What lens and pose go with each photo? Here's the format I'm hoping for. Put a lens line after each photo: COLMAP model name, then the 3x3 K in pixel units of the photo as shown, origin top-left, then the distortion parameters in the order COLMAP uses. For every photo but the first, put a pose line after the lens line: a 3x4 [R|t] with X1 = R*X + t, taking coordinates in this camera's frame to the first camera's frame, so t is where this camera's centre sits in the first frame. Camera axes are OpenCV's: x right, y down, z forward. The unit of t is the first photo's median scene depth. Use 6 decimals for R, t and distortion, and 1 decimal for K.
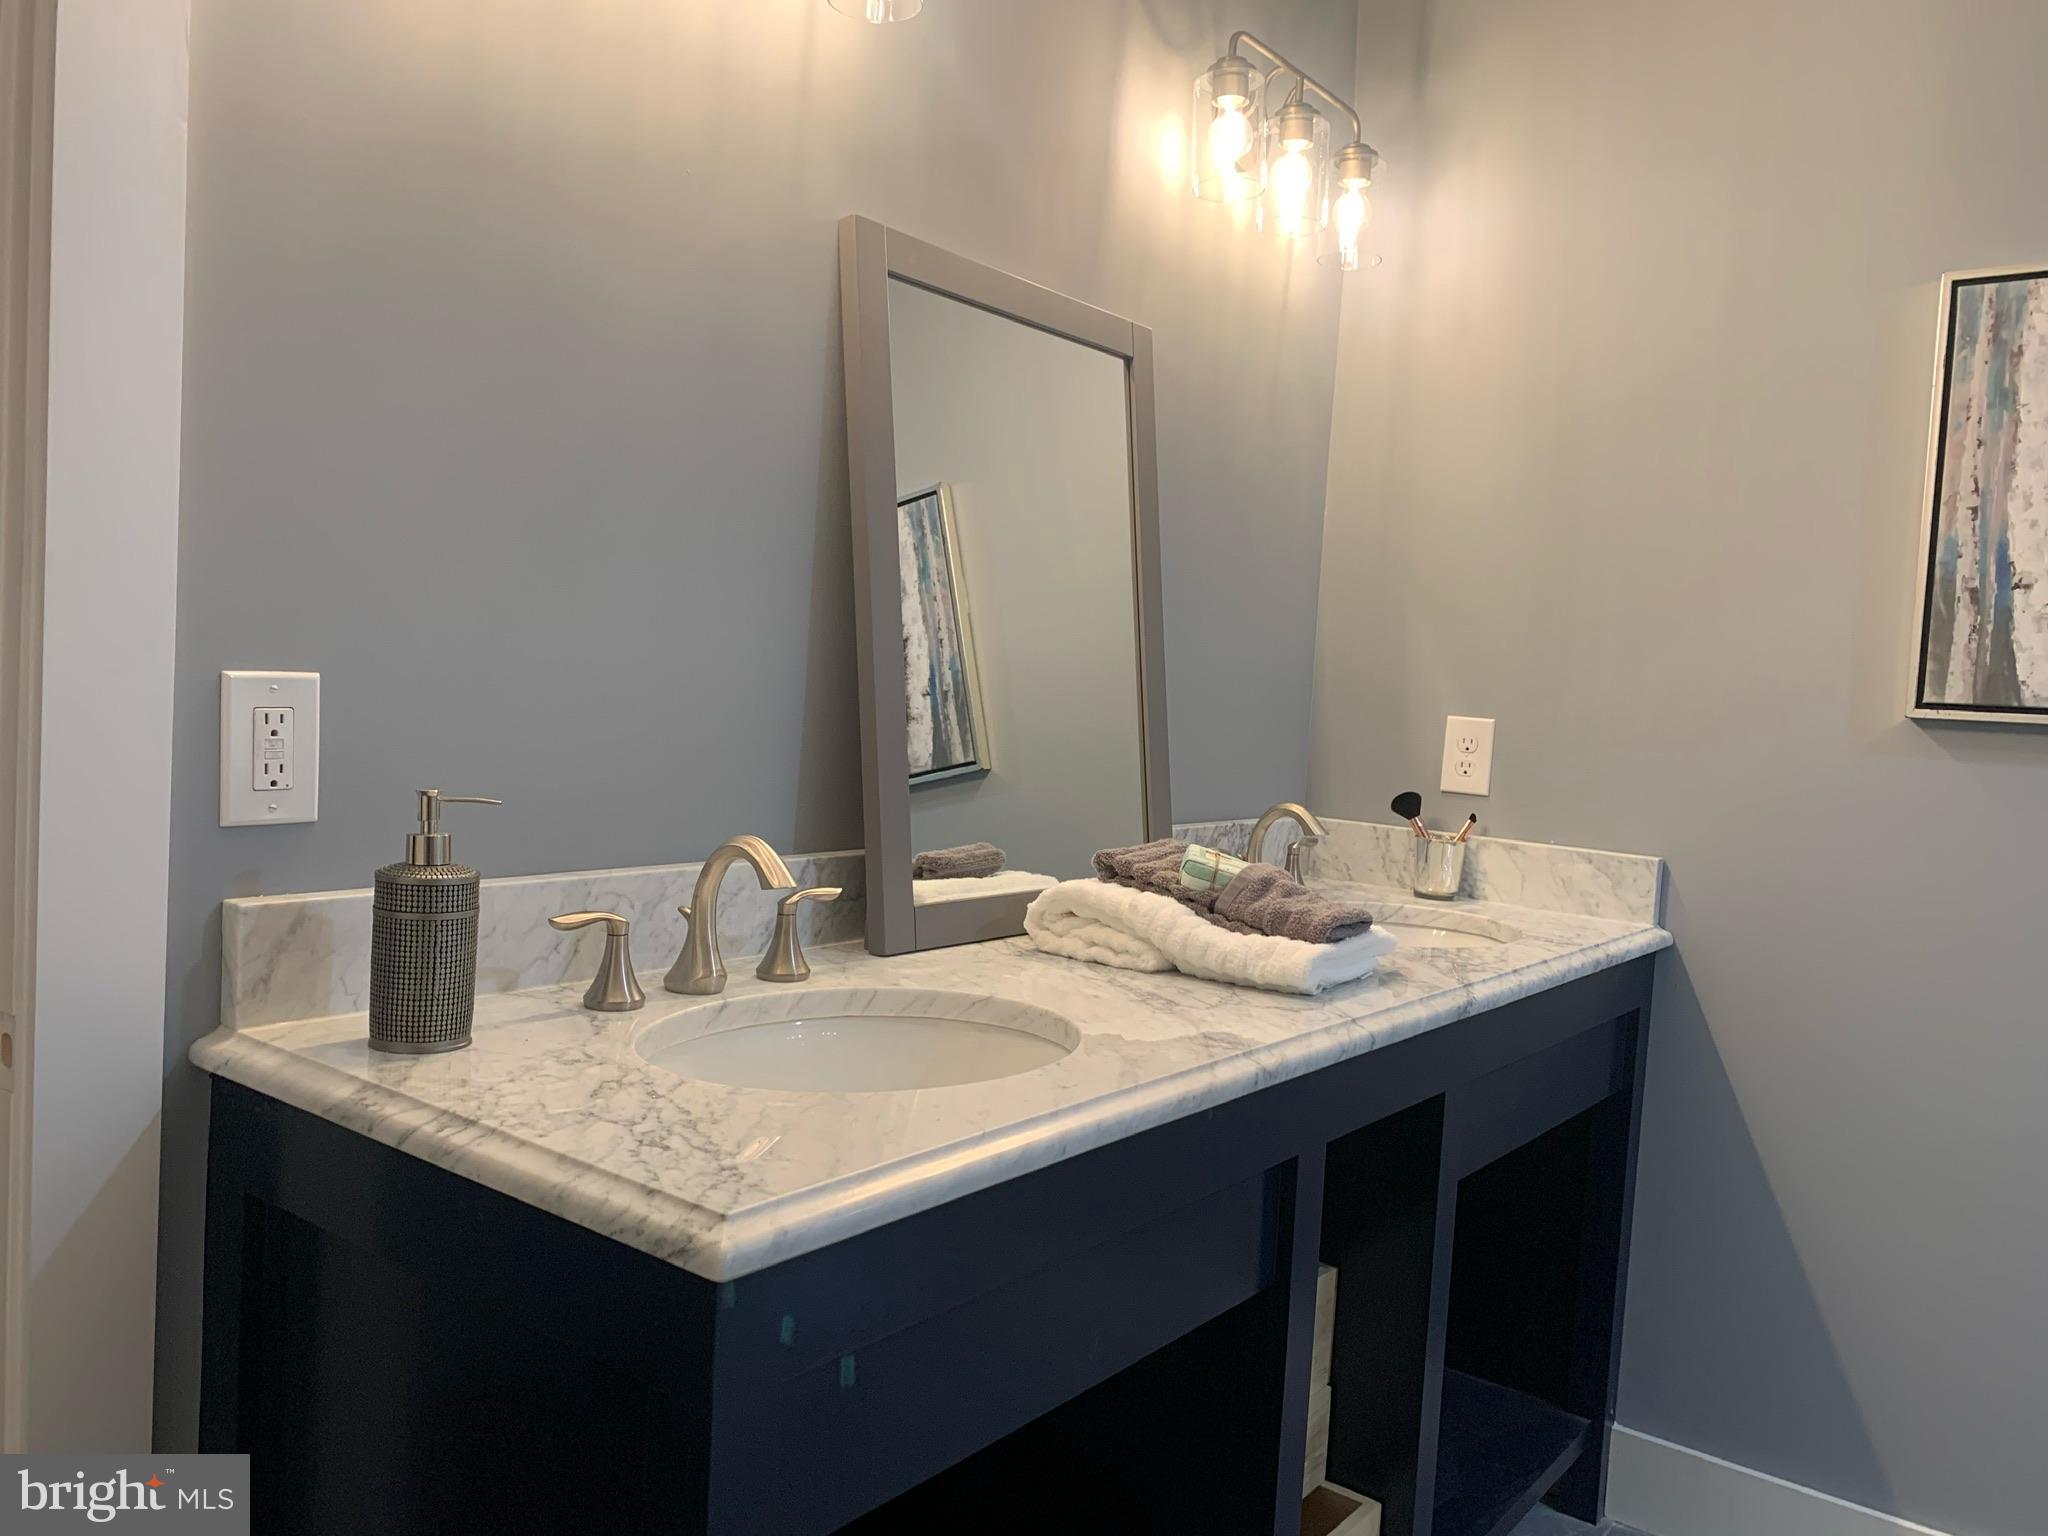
lens RADIAL K [[1566.0, 0, 1035.4], [0, 1566.0, 758.7], [0, 0, 1]] dist [0.040725, -0.015219]
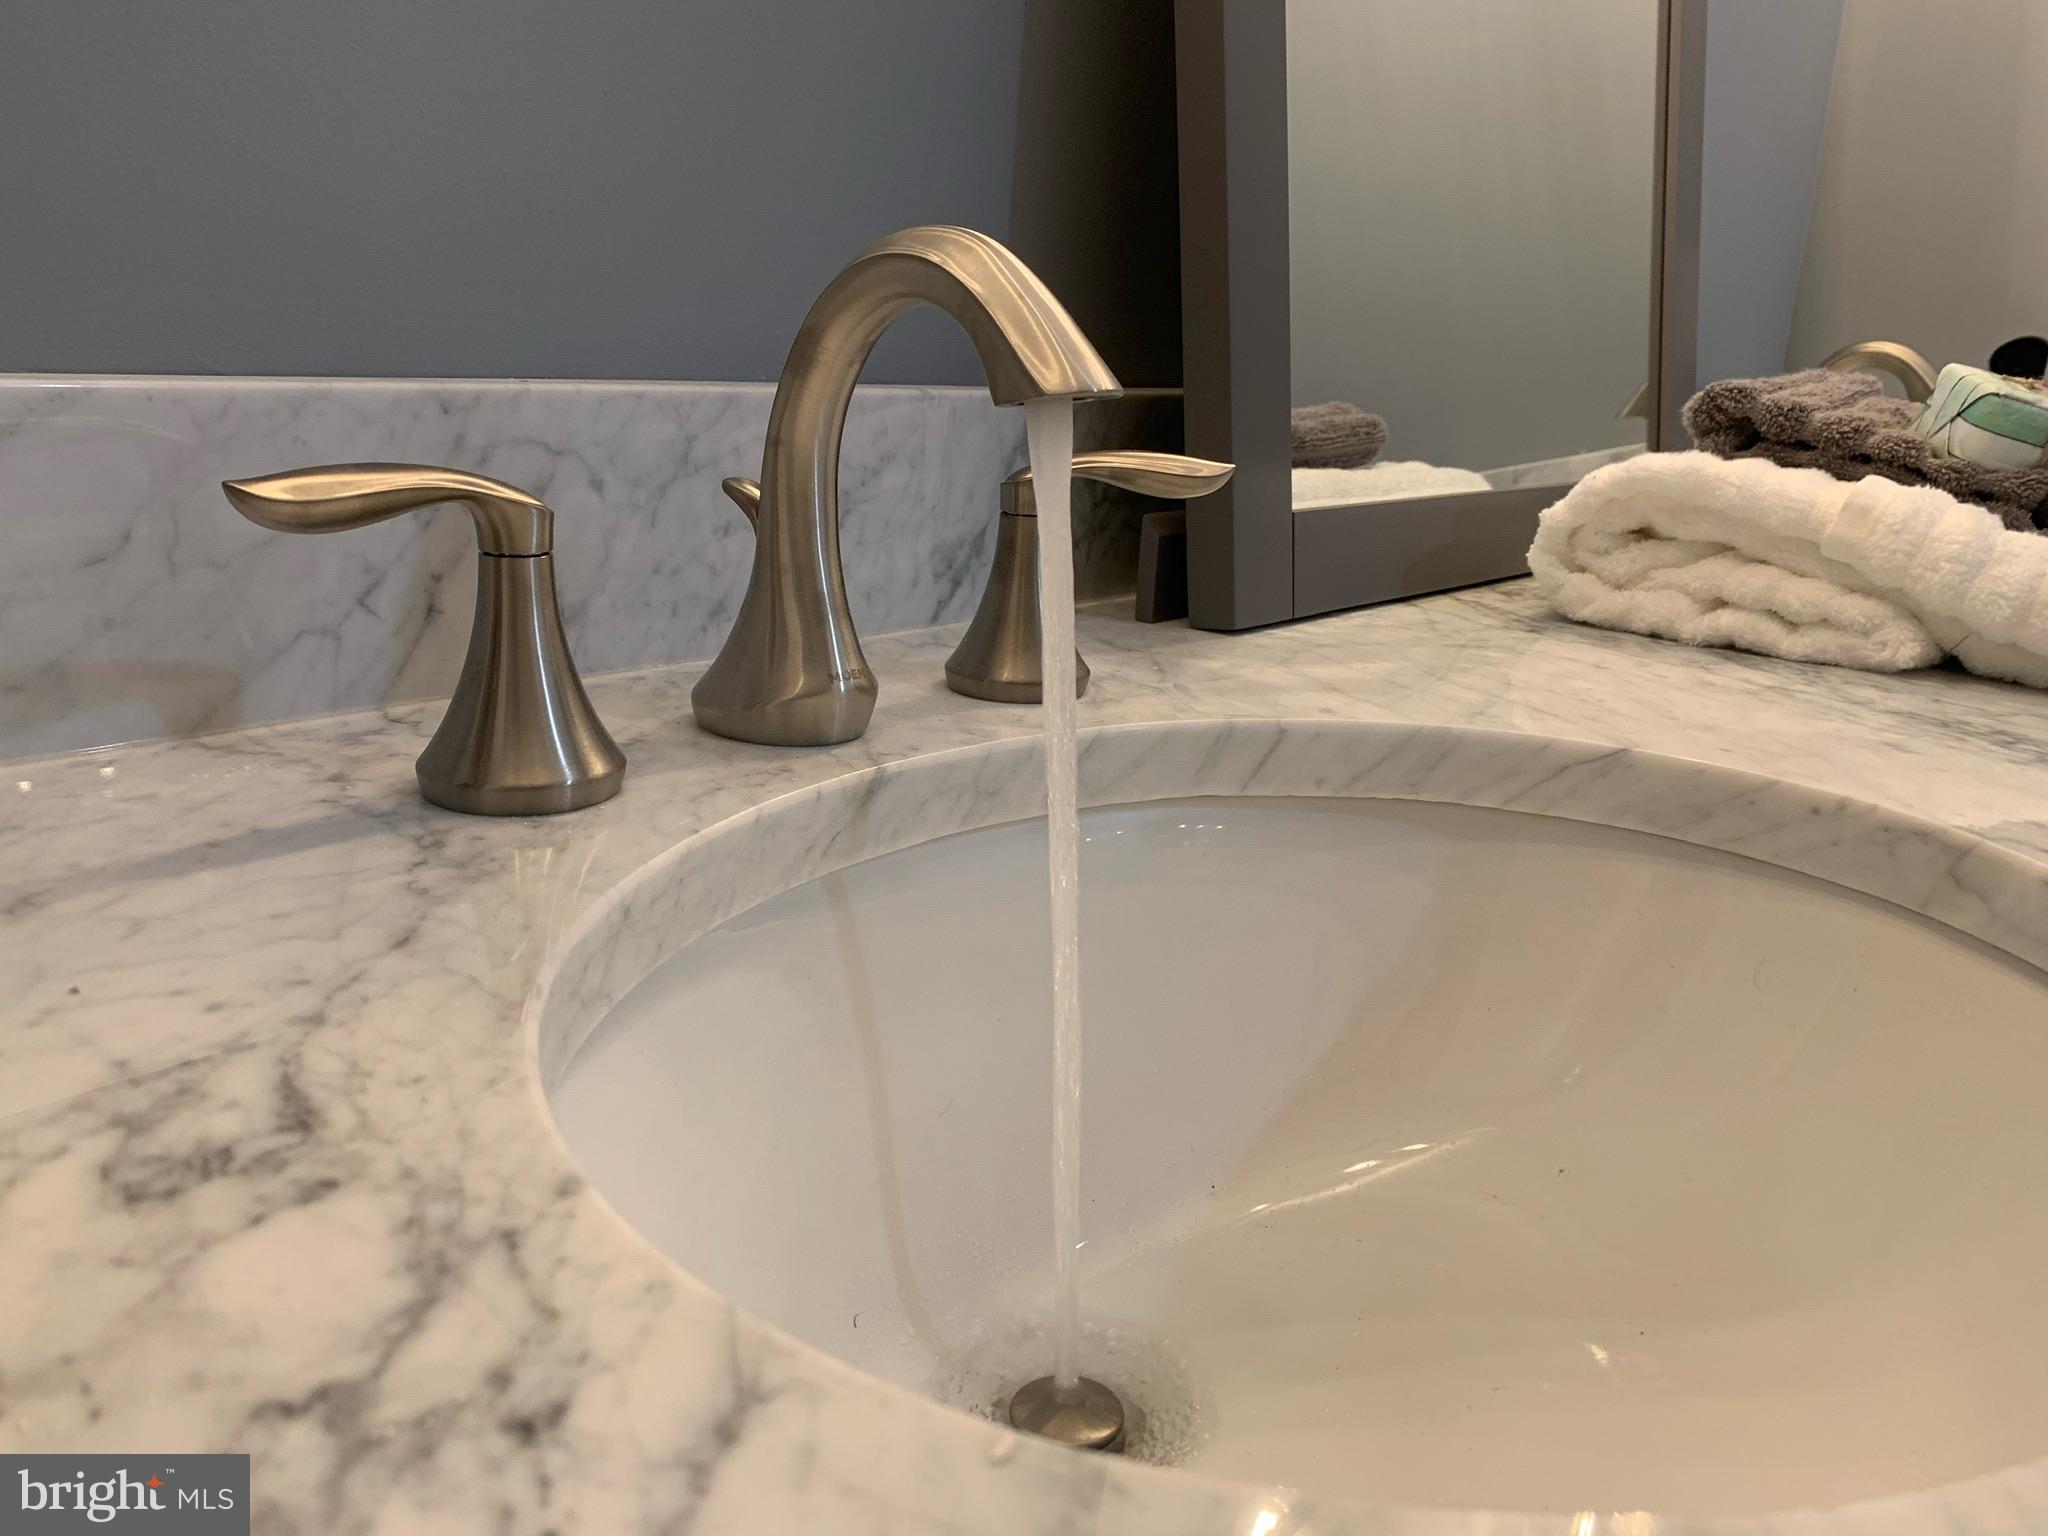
lens RADIAL K [[1566.0, 0, 1022.4], [0, 1566.0, 780.7], [0, 0, 1]] dist [0.040725, -0.015219]
pose [[0.998438, 0.011247, -0.054734, -0.142269], [0.001211, 0.974949, 0.222424, 0.080425], [0.055865, -0.222143, 0.973412, 0.650243]]
